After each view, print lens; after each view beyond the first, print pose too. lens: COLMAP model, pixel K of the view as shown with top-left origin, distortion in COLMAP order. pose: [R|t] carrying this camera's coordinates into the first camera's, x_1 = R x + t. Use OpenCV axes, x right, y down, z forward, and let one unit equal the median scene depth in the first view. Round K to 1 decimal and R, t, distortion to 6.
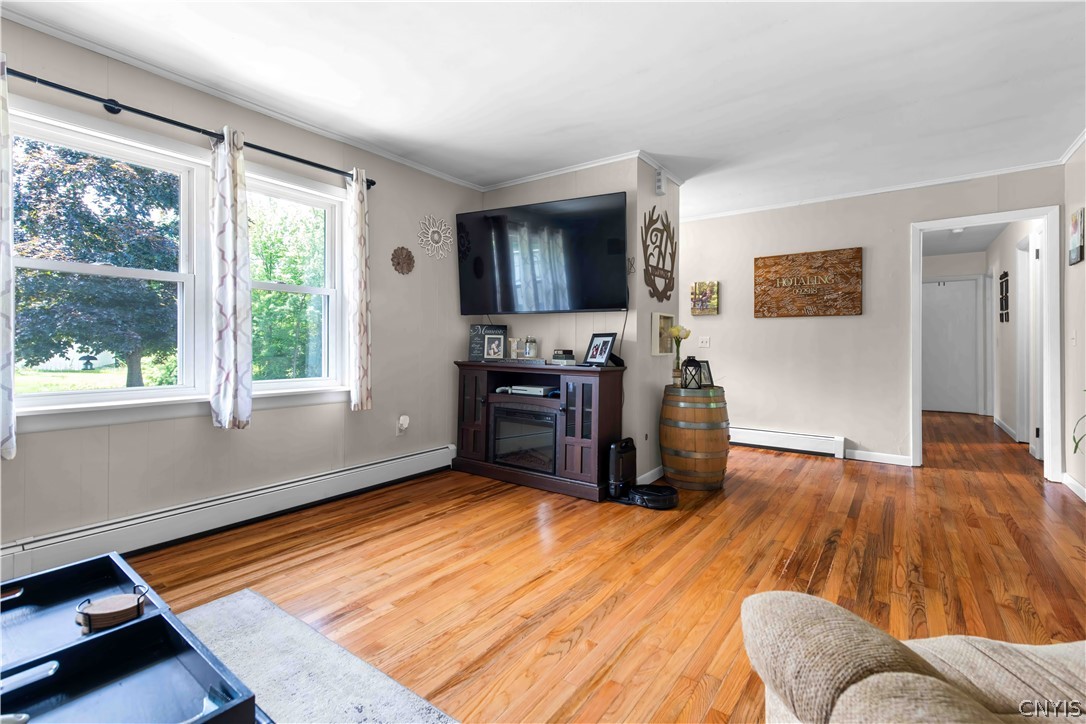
lens RADIAL K [[490.0, 0, 541.1], [0, 490.0, 342.5], [0, 0, 1]] dist [0.001353, -0.000098]
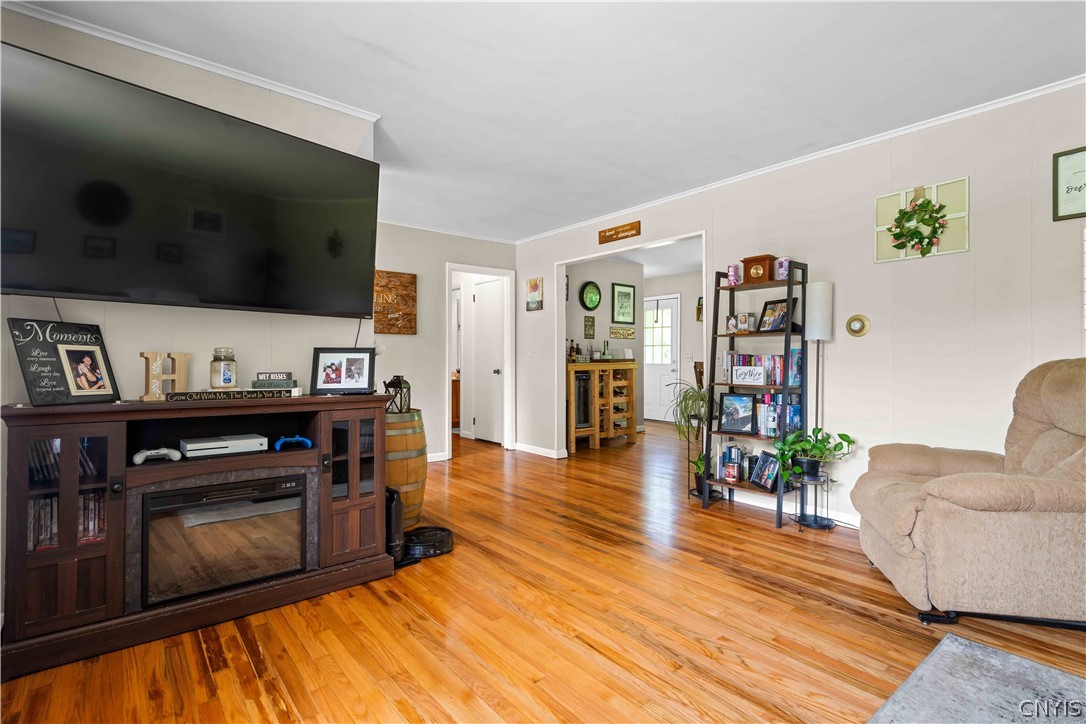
lens RADIAL K [[521.0, 0, 543.0], [0, 521.0, 362.0], [0, 0, 1]] dist [0.001111, -0.000306]
pose [[0.248617, -0.006908, 0.968577, -0.587043], [-0.002785, 0.999965, 0.007847, -0.005268], [-0.968598, -0.004649, 0.248589, 0.577797]]
